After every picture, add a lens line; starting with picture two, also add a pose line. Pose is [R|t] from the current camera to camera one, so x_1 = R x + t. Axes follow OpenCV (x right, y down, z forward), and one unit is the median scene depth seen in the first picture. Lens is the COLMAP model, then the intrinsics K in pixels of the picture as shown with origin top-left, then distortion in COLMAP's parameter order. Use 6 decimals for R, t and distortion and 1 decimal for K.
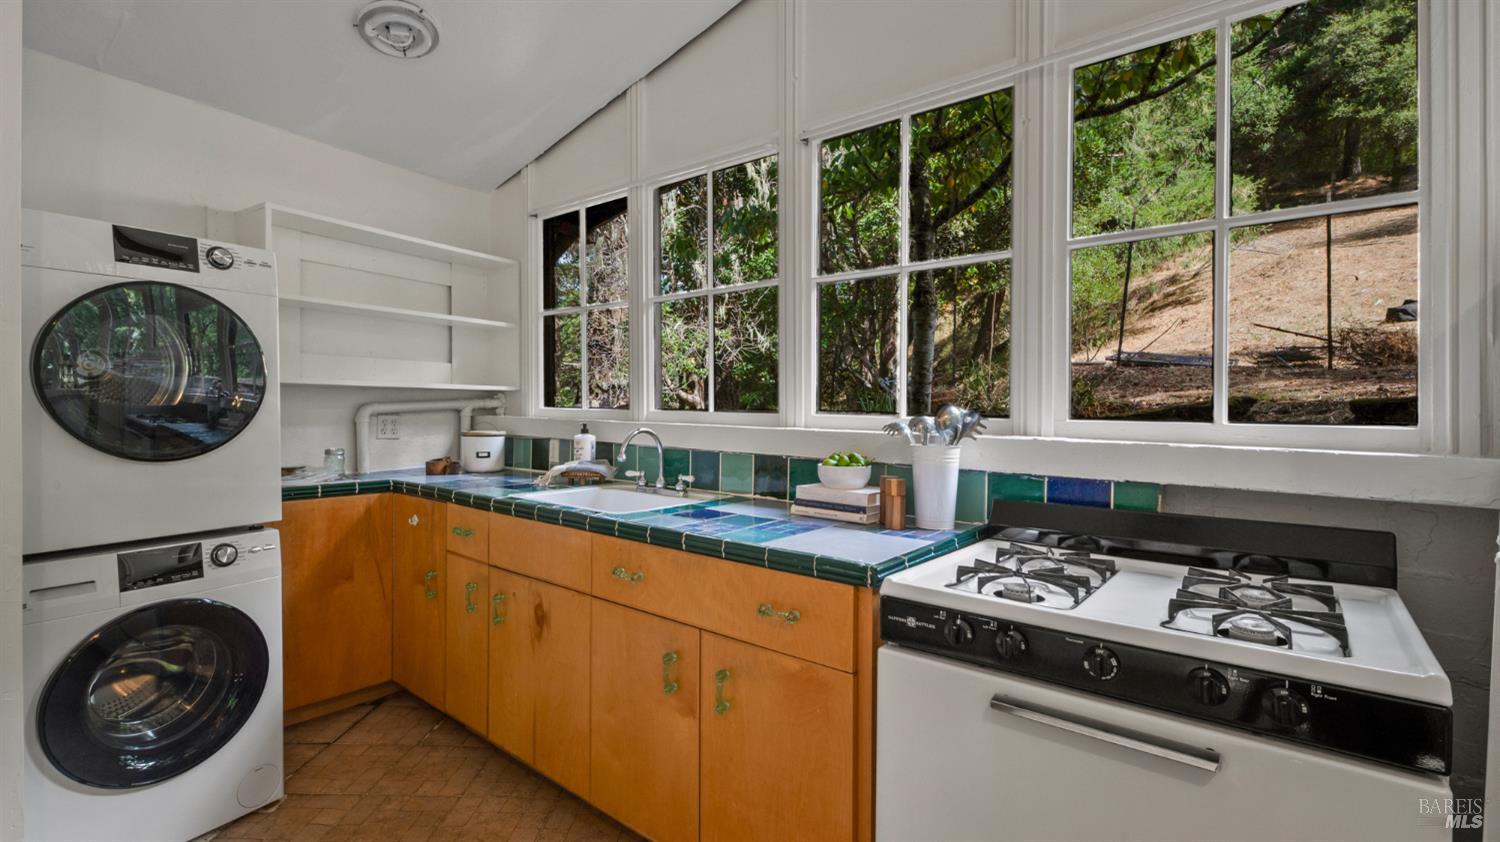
lens RADIAL K [[658.6, 0, 753.1], [0, 658.6, 415.6], [0, 0, 1]] dist [0.000573, -0.000583]
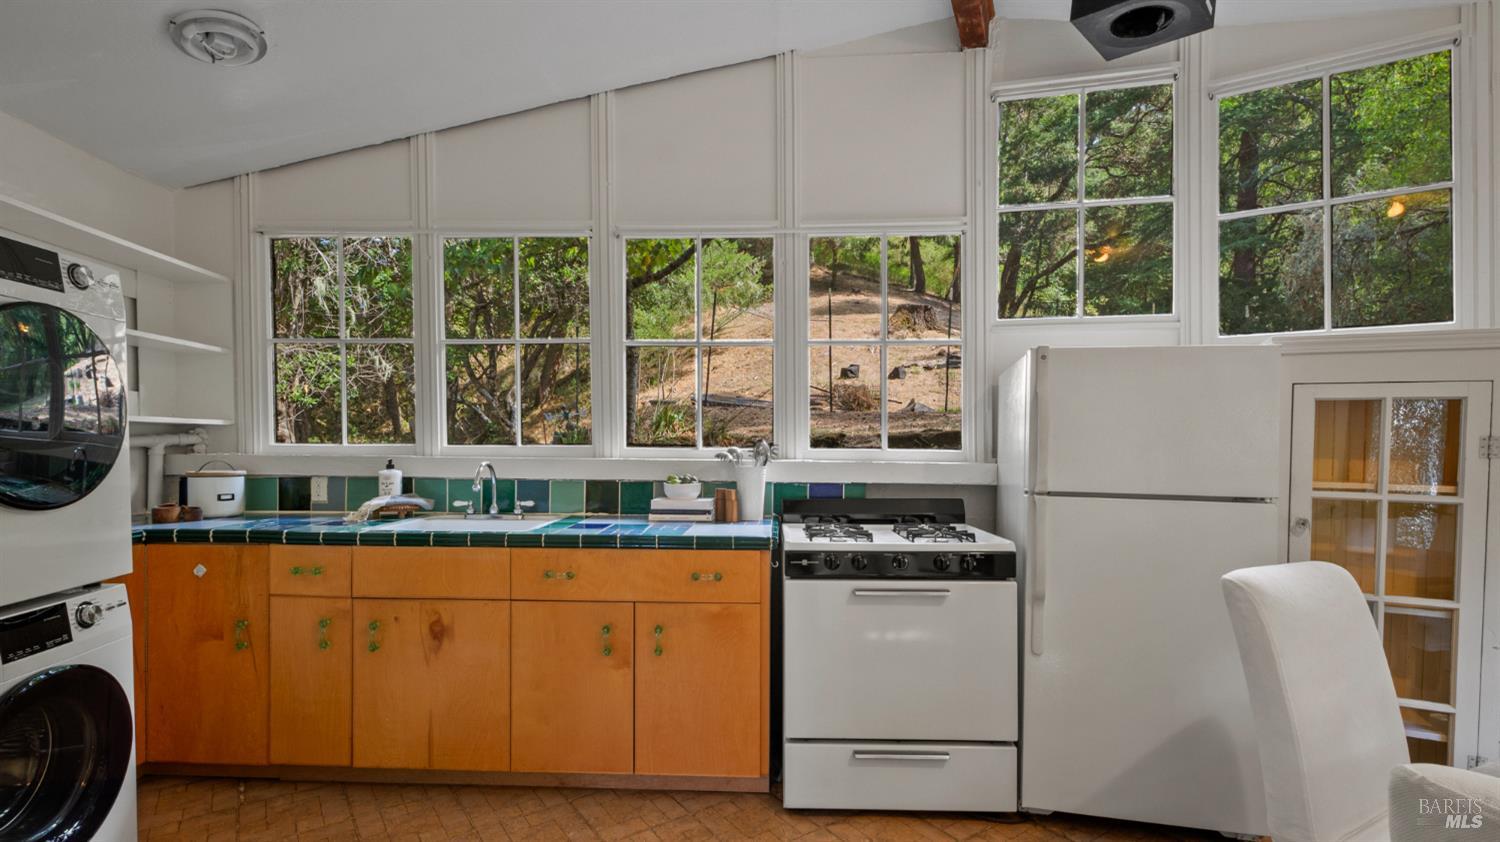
lens RADIAL K [[698.5, 0, 720.4], [0, 698.5, 448.9], [0, 0, 1]] dist [-0.001222, -0.000499]
pose [[0.805806, -0.011276, 0.592072, -0.647446], [0.010837, 0.999932, 0.004295, -0.004176], [-0.592080, 0.002955, 0.805873, -0.243222]]
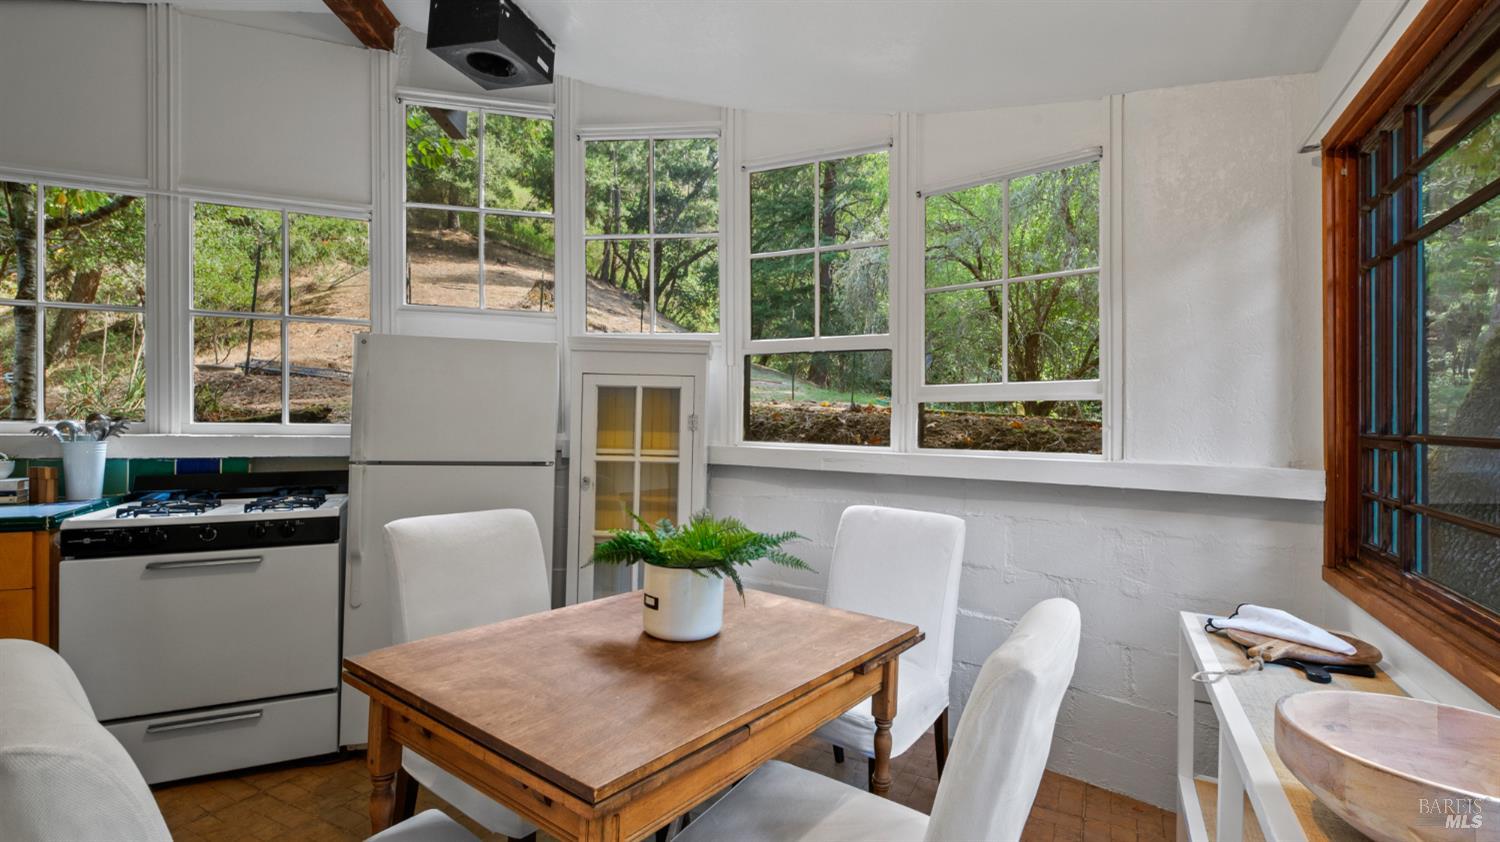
lens RADIAL K [[694.2, 0, 750.0], [0, 694.2, 421.0], [0, 0, 1]] dist [0.018885, -0.012851]
pose [[0.438350, -0.008284, 0.898766, -0.389511], [0.005027, 0.999964, 0.006765, -0.003011], [-0.898790, 0.001553, 0.438376, -0.830801]]
